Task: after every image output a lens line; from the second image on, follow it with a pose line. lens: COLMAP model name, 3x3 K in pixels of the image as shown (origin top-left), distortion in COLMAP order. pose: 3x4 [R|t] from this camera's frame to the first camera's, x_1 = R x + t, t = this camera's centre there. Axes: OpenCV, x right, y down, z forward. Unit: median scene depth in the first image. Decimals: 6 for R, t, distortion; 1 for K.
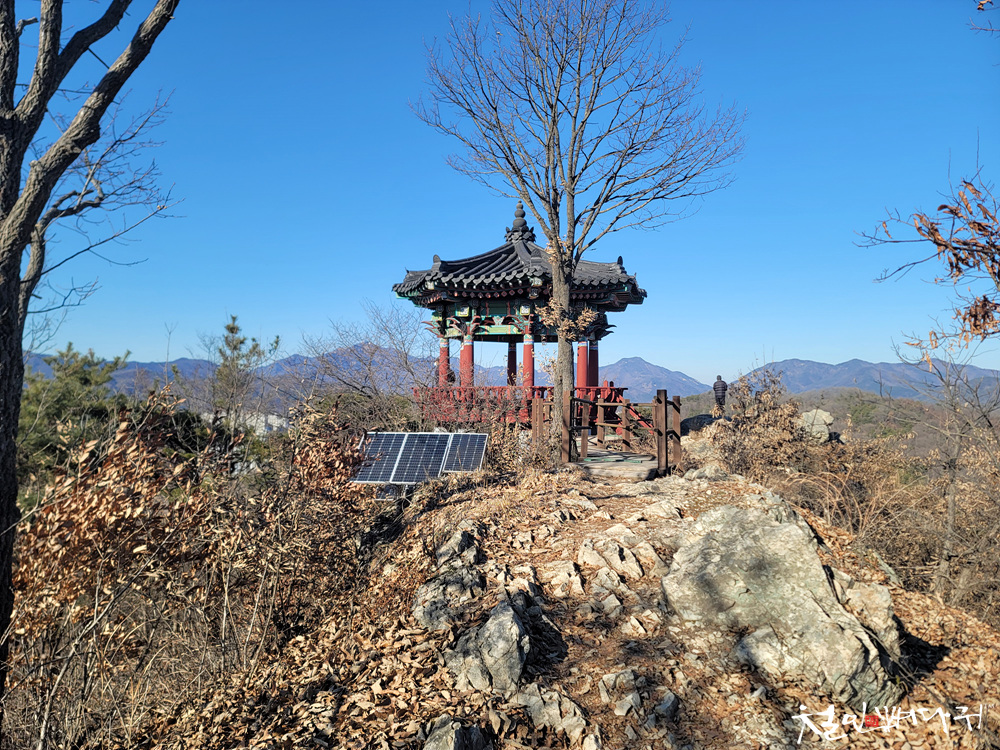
lens RADIAL K [[717.1, 0, 500.2], [0, 717.1, 375.5], [0, 0, 1]] dist [0.073713, -0.045833]
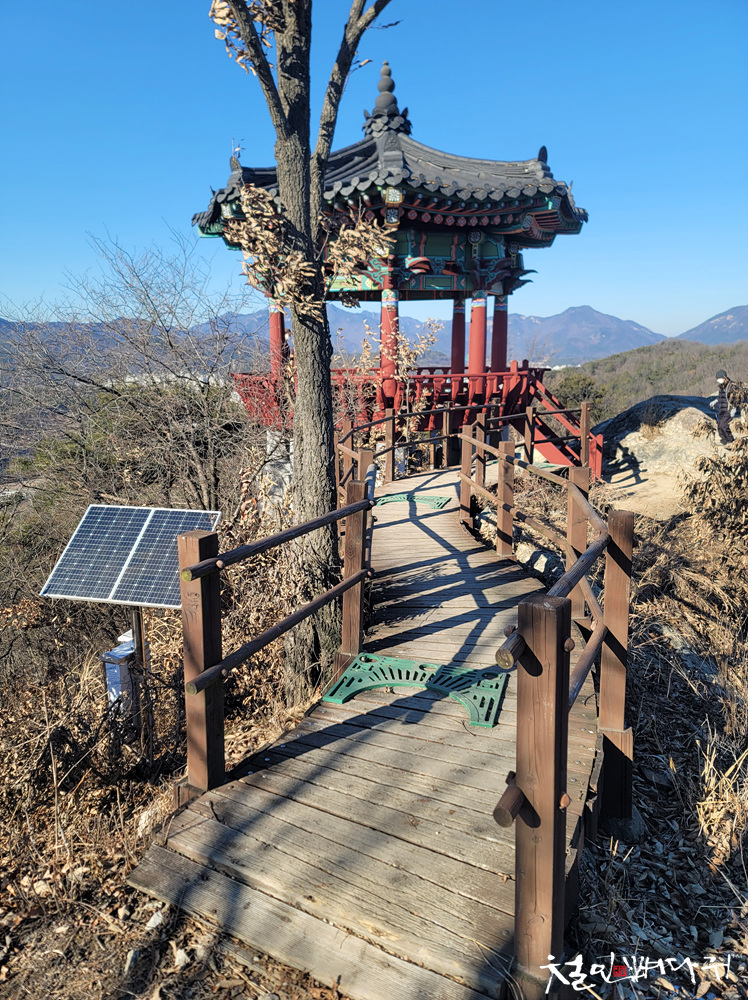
lens RADIAL K [[717.1, 0, 370.3], [0, 717.1, 498.2], [0, 0, 1]] dist [0.073713, -0.045833]
pose [[0.995527, -0.000172, -0.094481, 0.076351], [0.021614, 0.973894, 0.225972, -0.020901], [0.091976, -0.227003, 0.969541, 0.316328]]
